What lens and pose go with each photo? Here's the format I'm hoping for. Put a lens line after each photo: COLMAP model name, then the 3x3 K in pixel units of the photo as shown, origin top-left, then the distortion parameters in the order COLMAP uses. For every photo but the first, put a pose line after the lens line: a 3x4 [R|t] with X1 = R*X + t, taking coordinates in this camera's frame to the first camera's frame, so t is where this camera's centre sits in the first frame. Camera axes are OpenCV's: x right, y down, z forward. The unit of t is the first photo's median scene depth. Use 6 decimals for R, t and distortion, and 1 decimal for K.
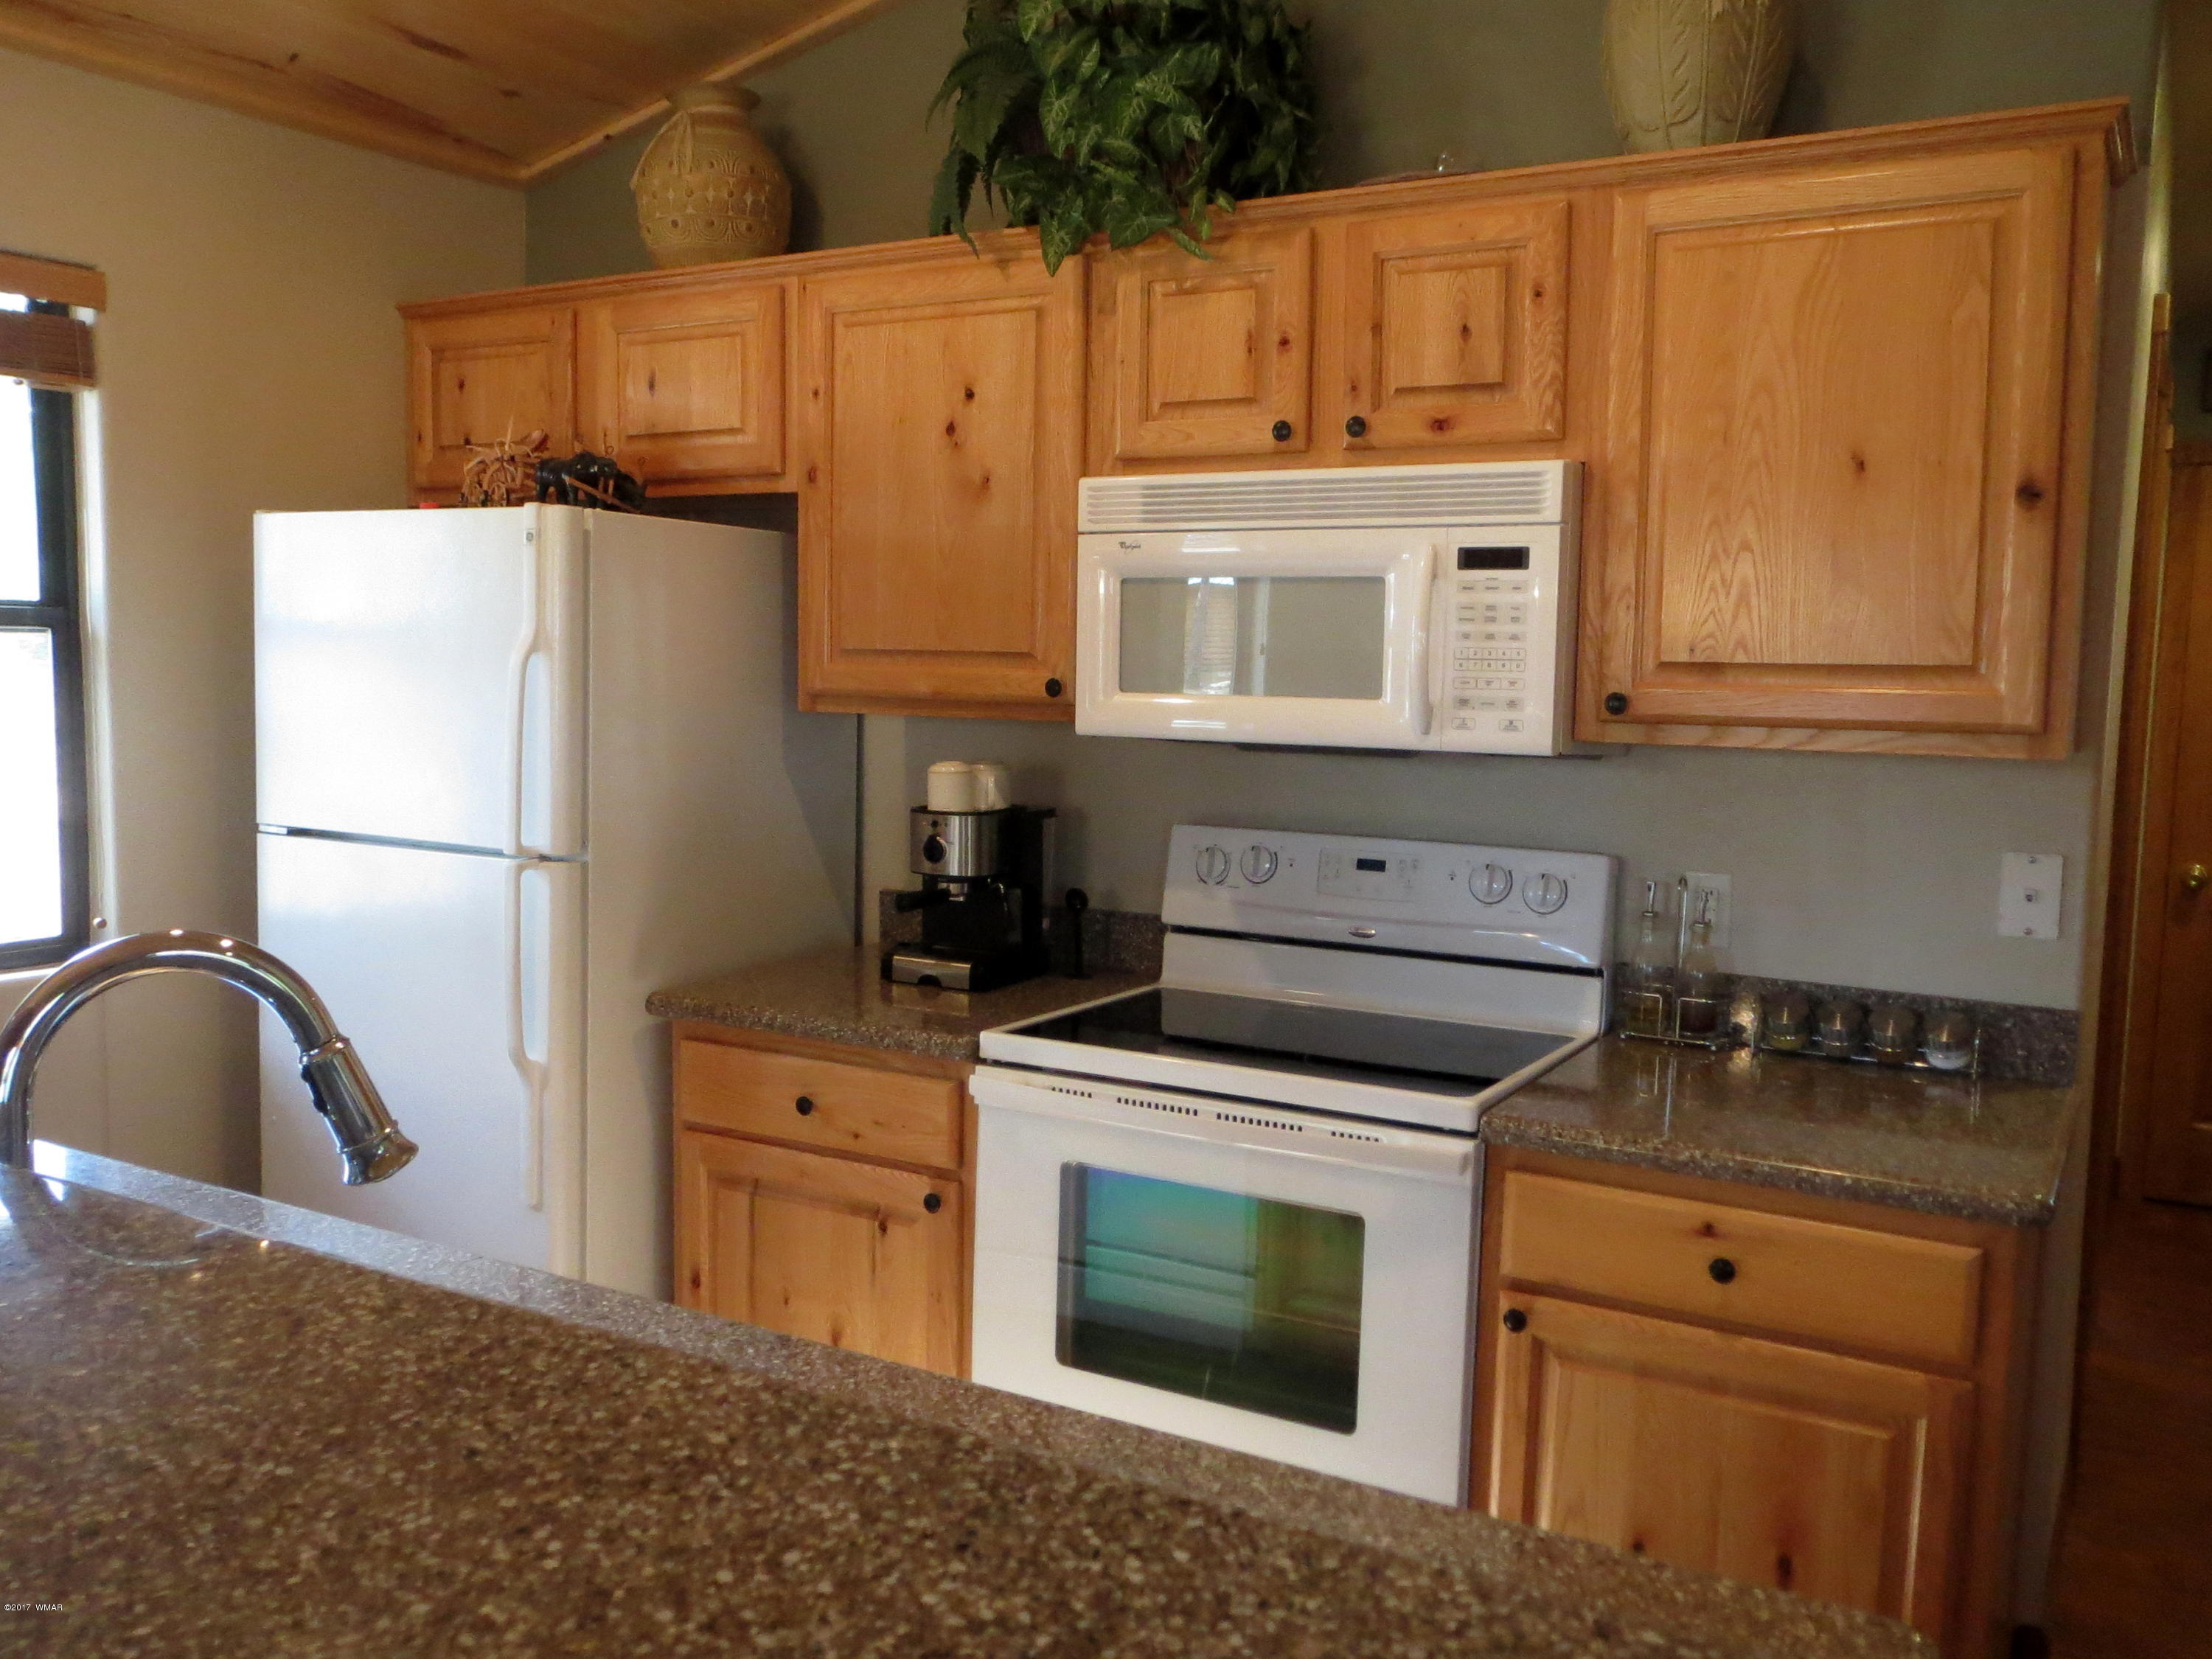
lens RADIAL K [[1879.7, 0, 1112.7], [0, 1879.7, 833.2], [0, 0, 1]] dist [-0.025788, 0.022246]
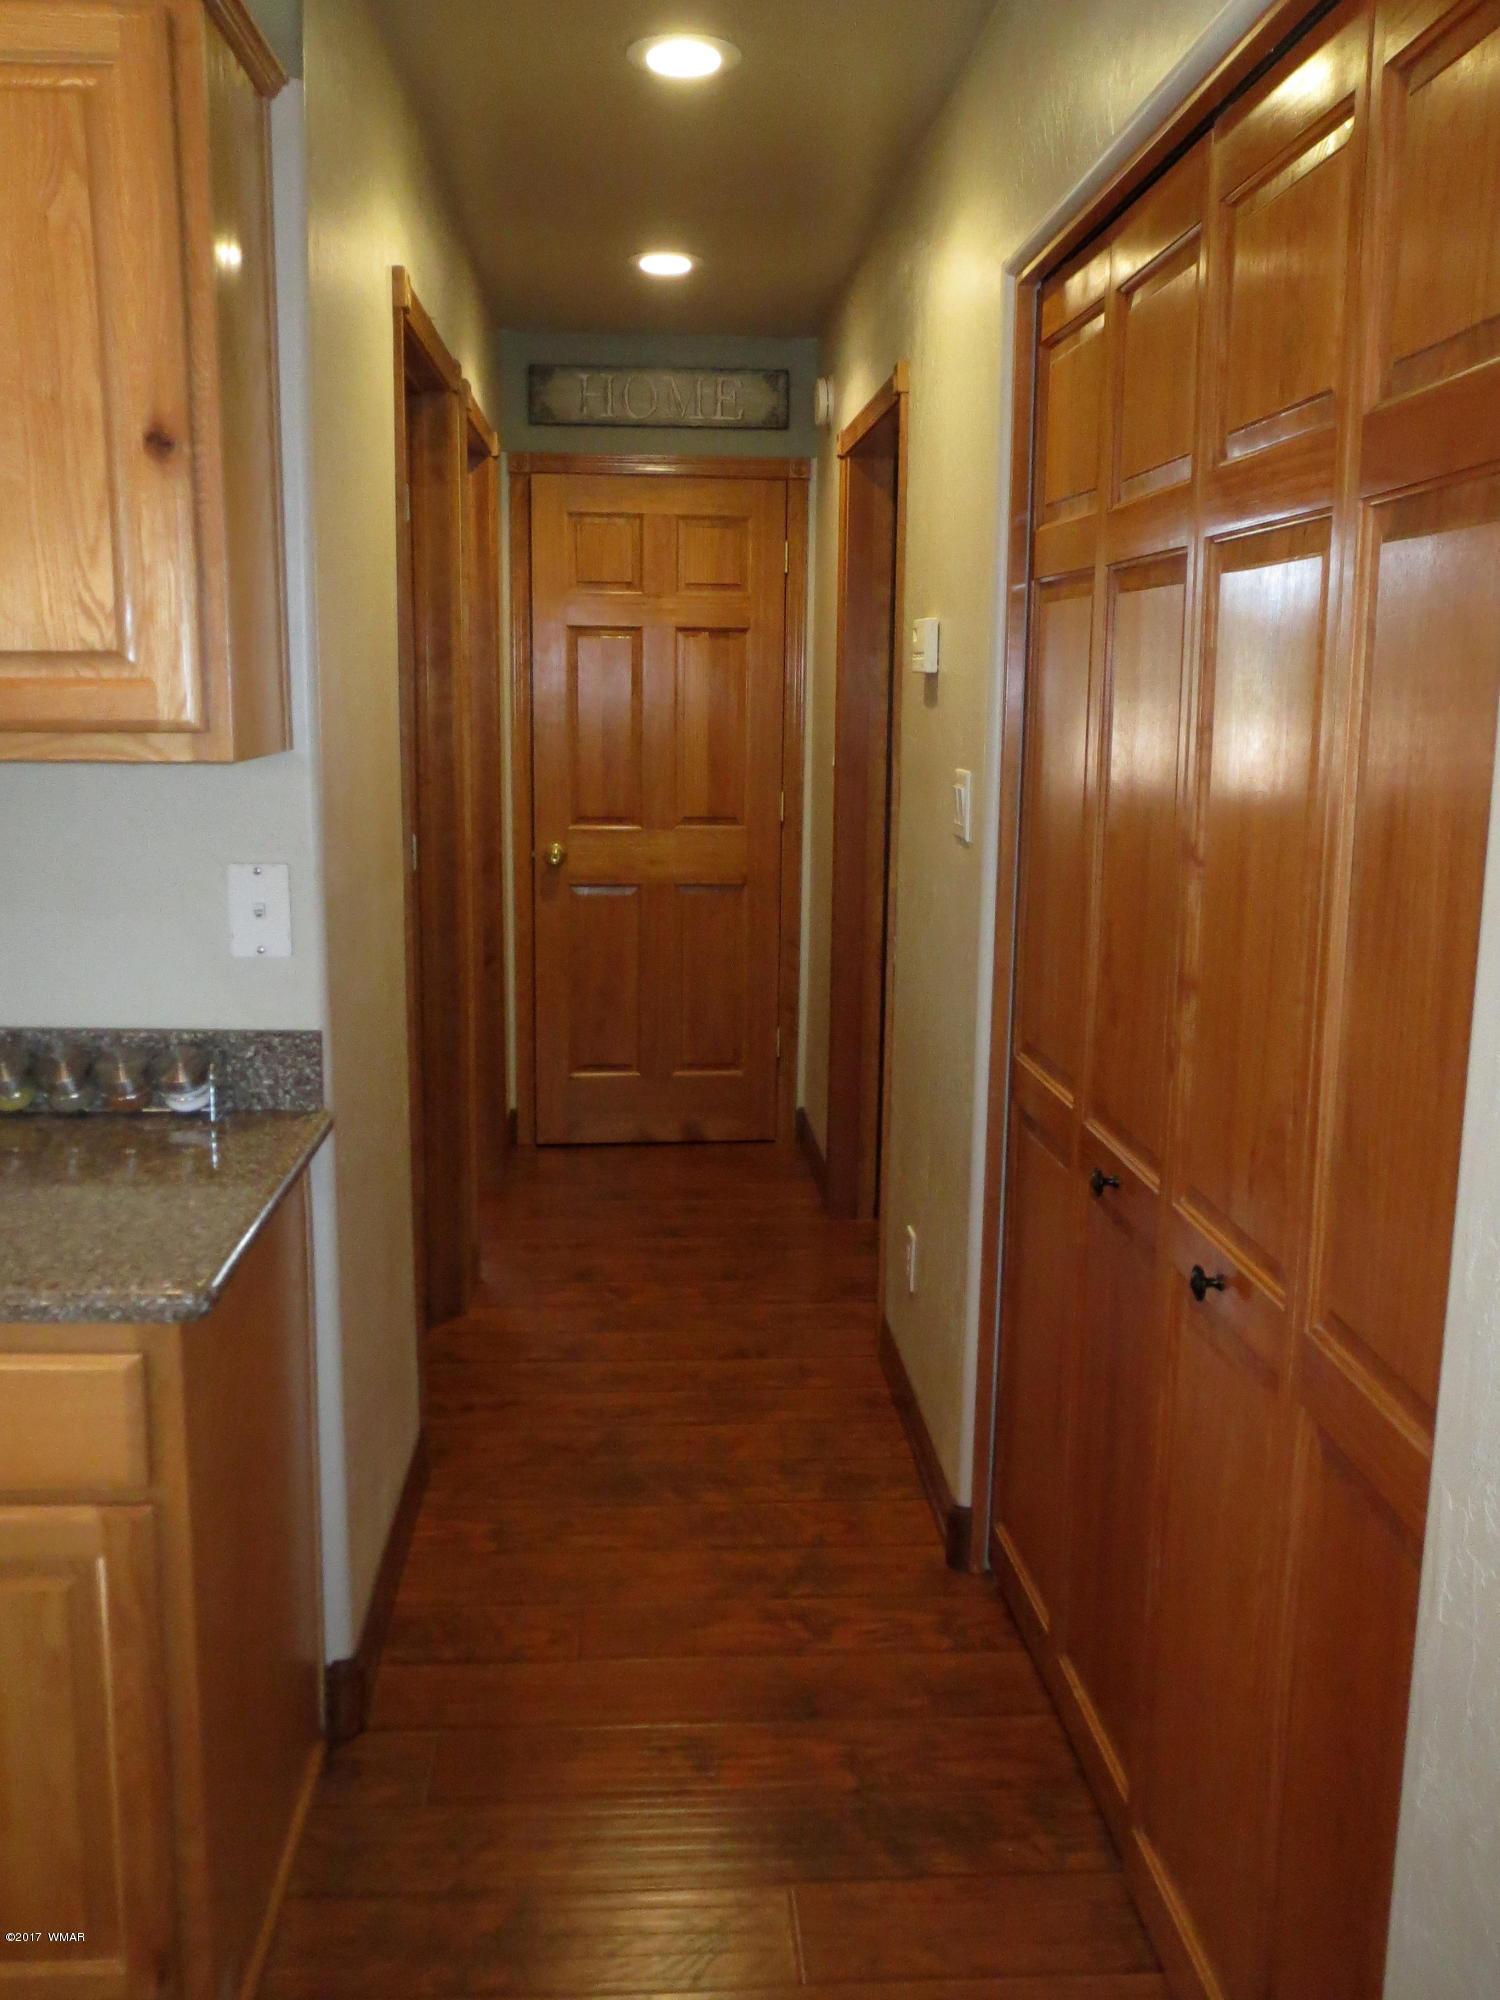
lens RADIAL K [[1699.5, 0, 756.2], [0, 1699.5, 988.3], [0, 0, 1]] dist [-0.025788, 0.022246]
pose [[0.832212, -0.108974, 0.543644, 0.215496], [0.056403, 0.992048, 0.112515, -0.007209], [-0.551582, -0.062973, 0.831740, 0.162687]]
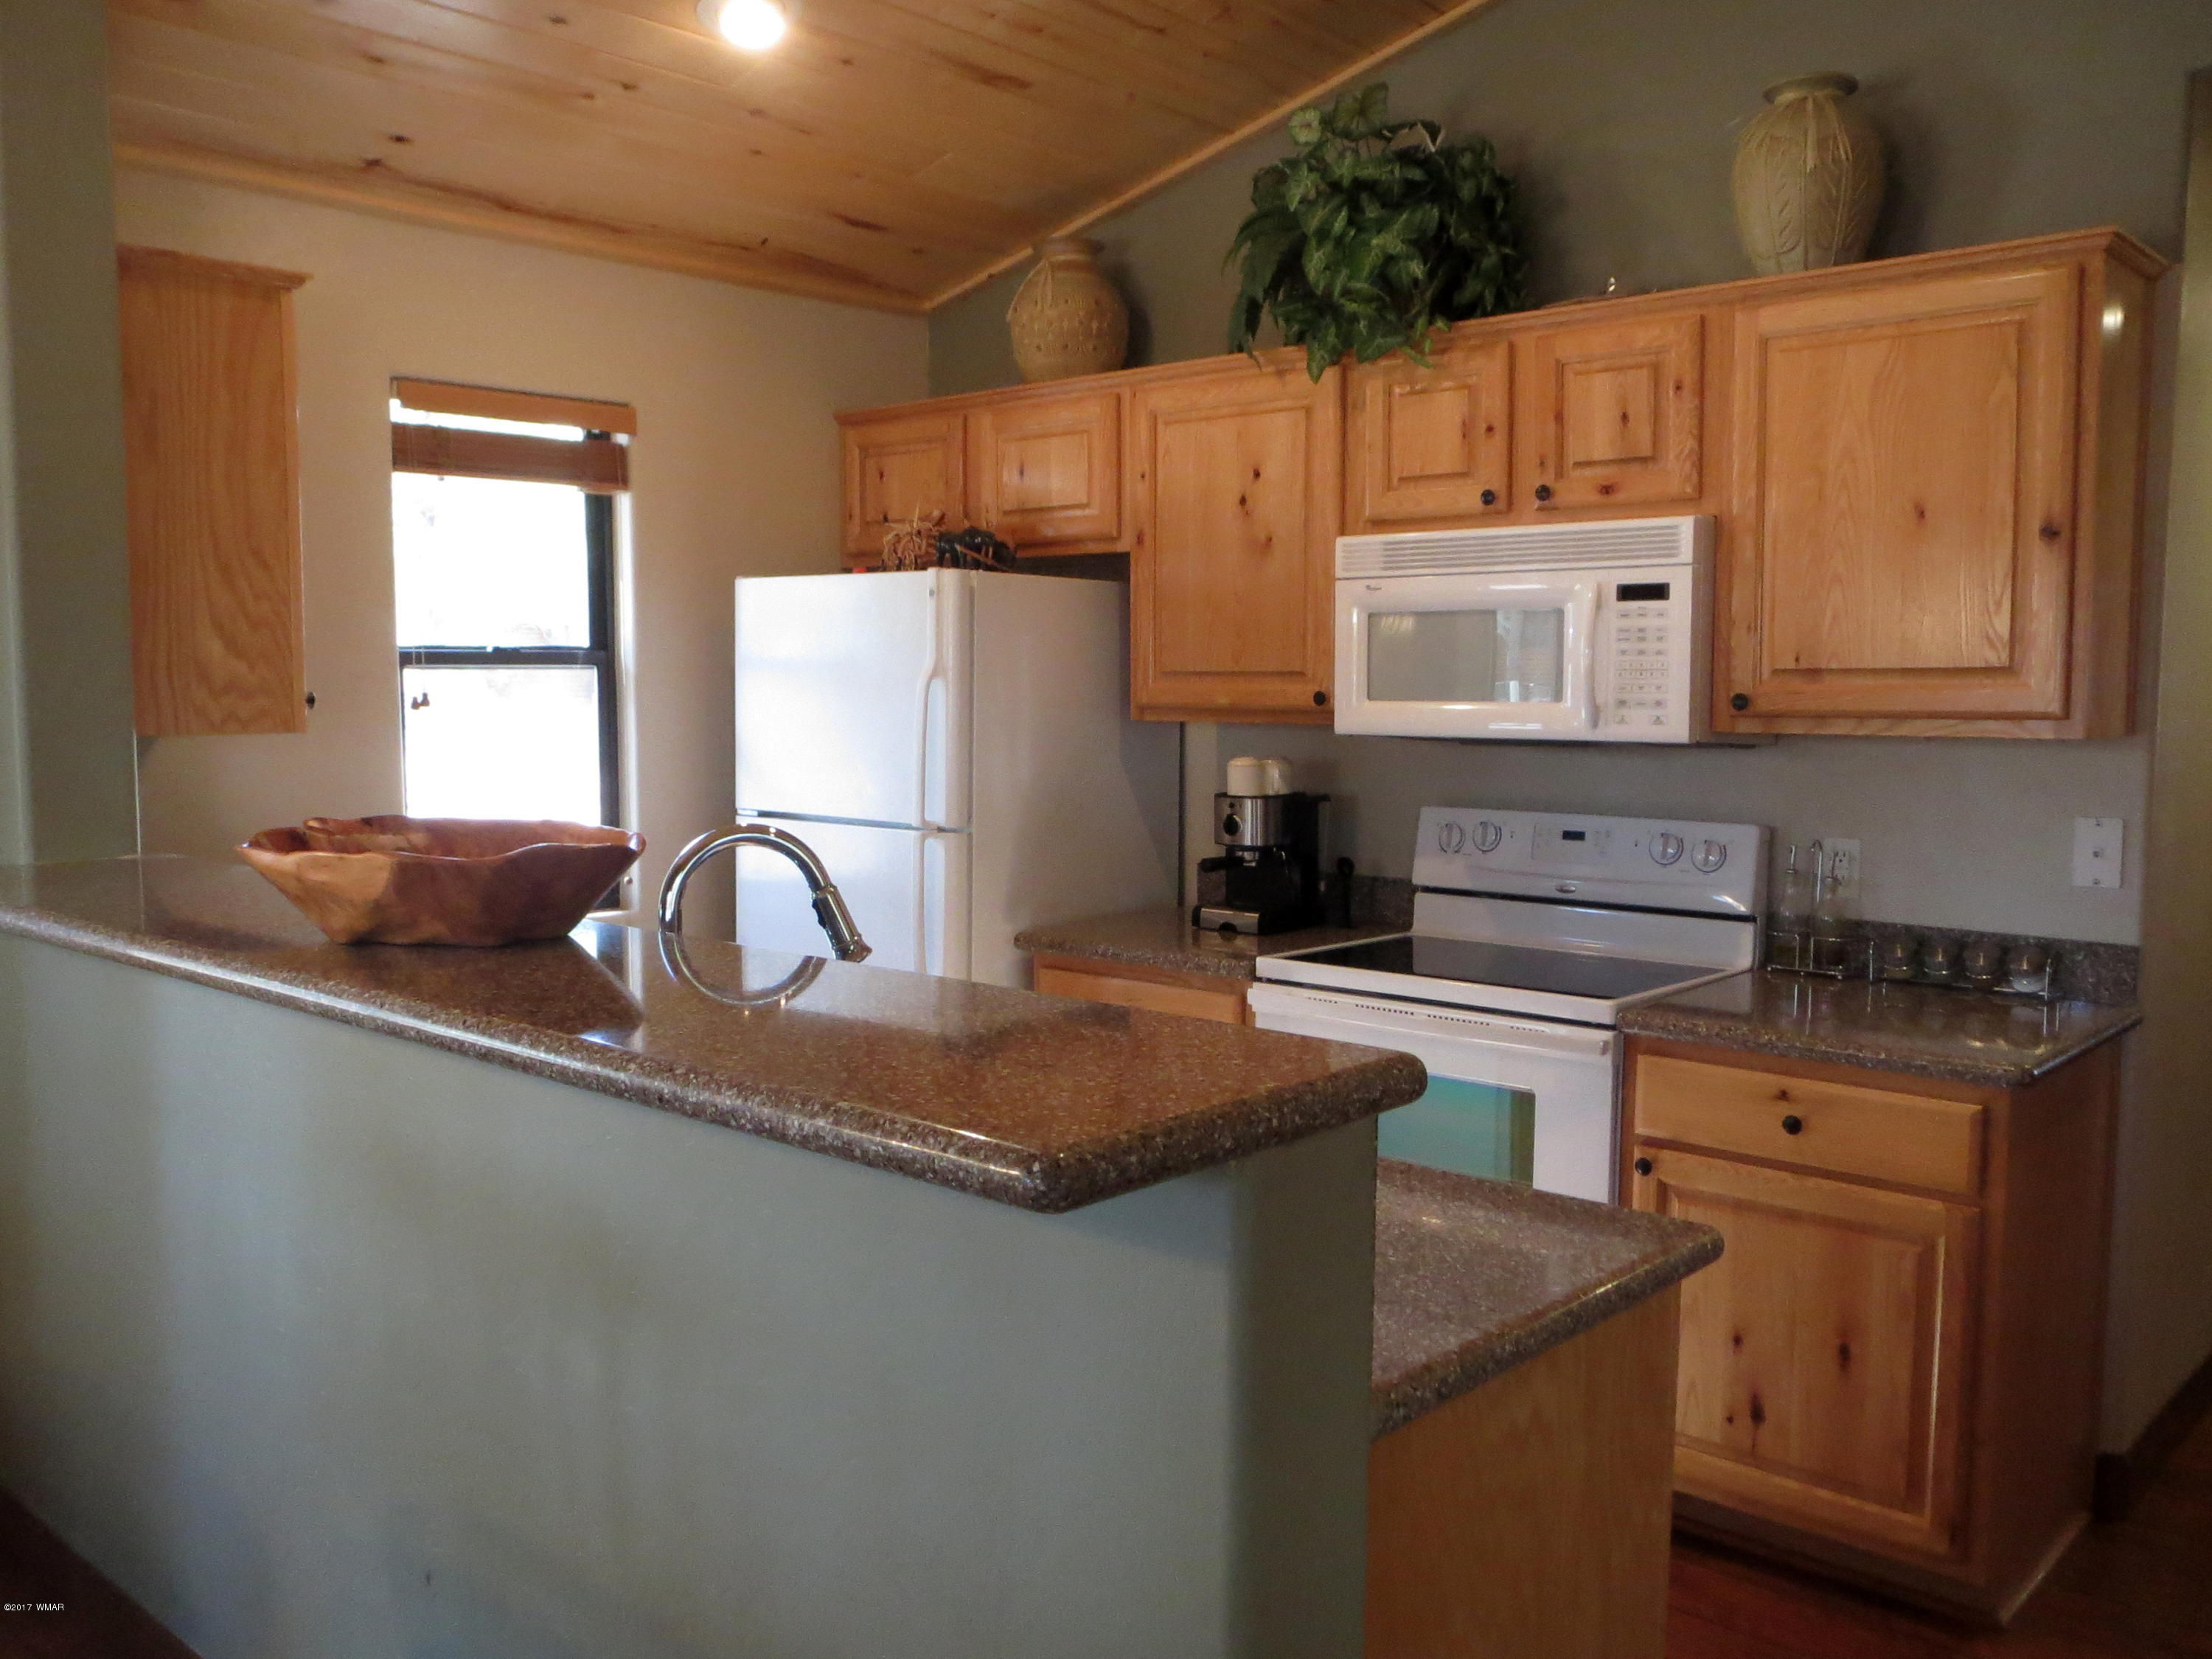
lens RADIAL K [[1879.7, 0, 1104.0], [0, 1879.7, 831.7], [0, 0, 1]] dist [-0.025788, 0.022246]
pose [[0.978446, -0.000418, -0.206501, 0.093431], [-0.002730, 0.999884, -0.014957, 0.035658], [0.206484, 0.015198, 0.978332, -0.307027]]
